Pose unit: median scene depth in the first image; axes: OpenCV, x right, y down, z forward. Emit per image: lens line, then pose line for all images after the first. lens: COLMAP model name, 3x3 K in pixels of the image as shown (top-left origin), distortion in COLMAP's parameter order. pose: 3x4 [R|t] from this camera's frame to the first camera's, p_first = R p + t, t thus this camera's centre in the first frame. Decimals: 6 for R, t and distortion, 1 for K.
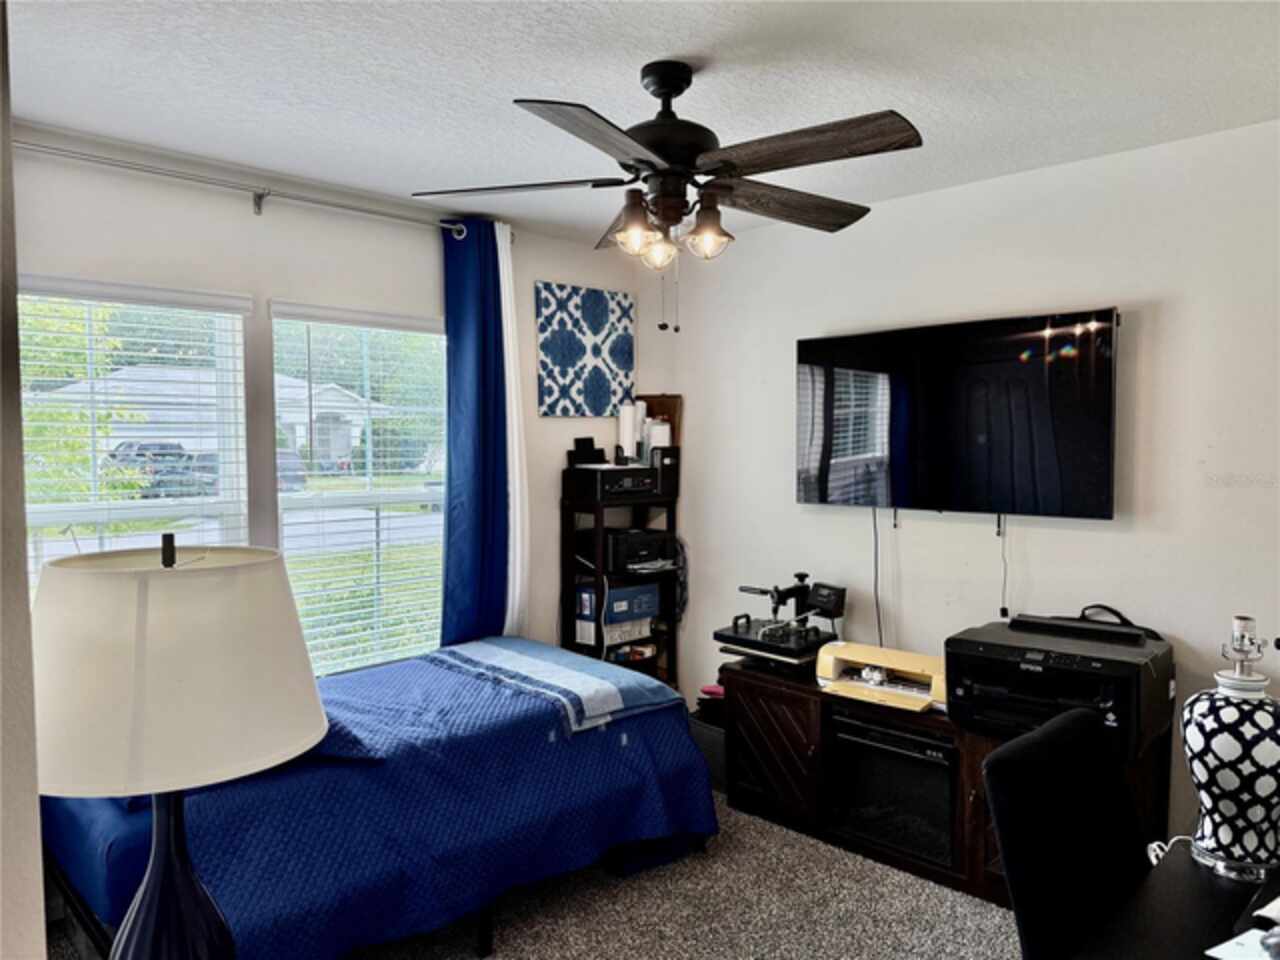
lens RADIAL K [[907.2, 0, 635.8], [0, 907.2, 482.3], [0, 0, 1]] dist [0.098887, -0.146143]
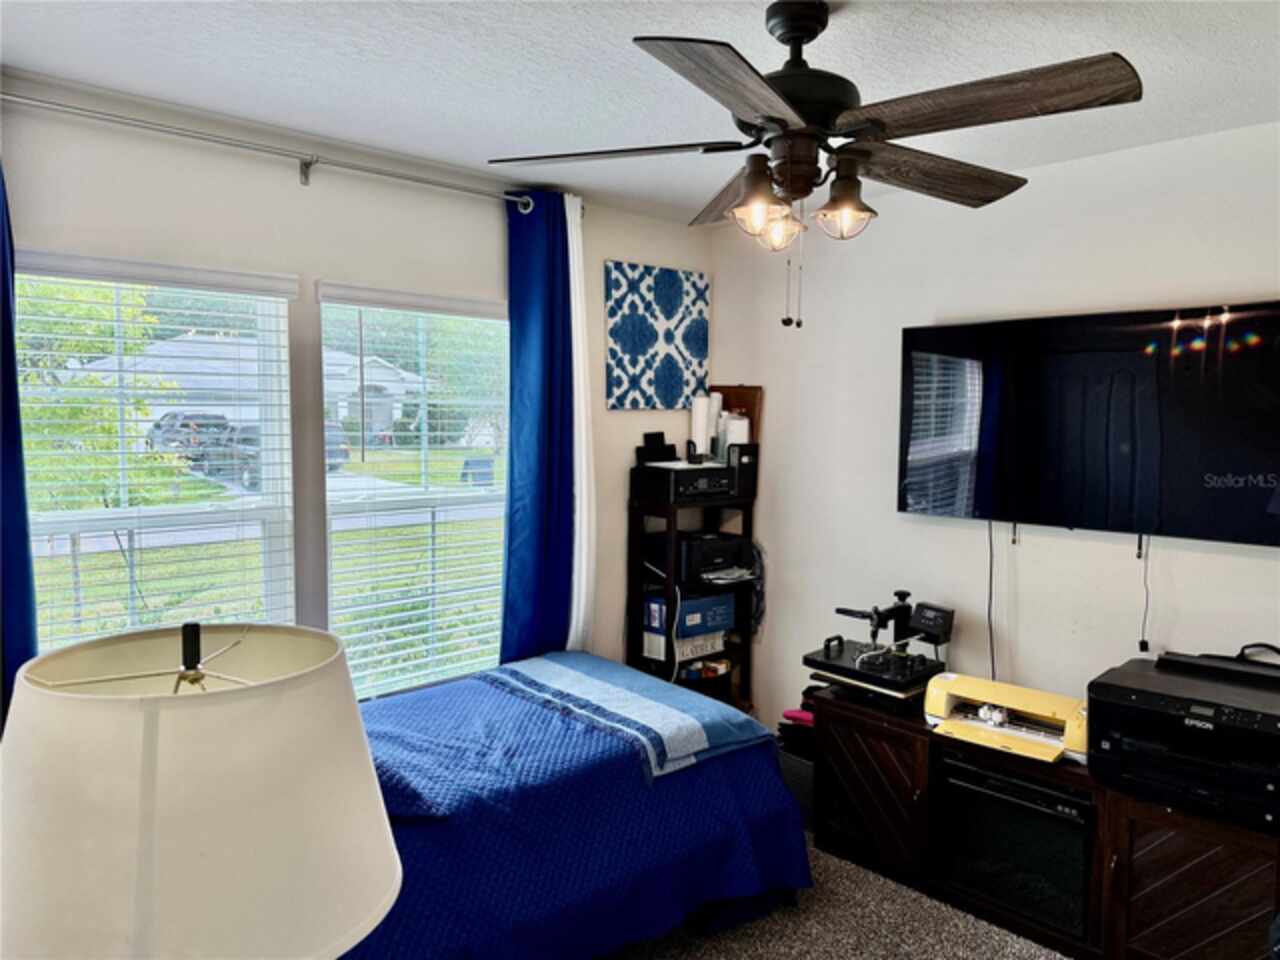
lens RADIAL K [[897.9, 0, 640.0], [0, 897.9, 480.0], [0, 0, 1]] dist [0.092513, -0.141865]
pose [[0.999407, 0.014819, -0.031078, -0.051566], [-0.013907, 0.999472, 0.029351, -0.033630], [0.031497, -0.028901, 0.999086, 0.115476]]
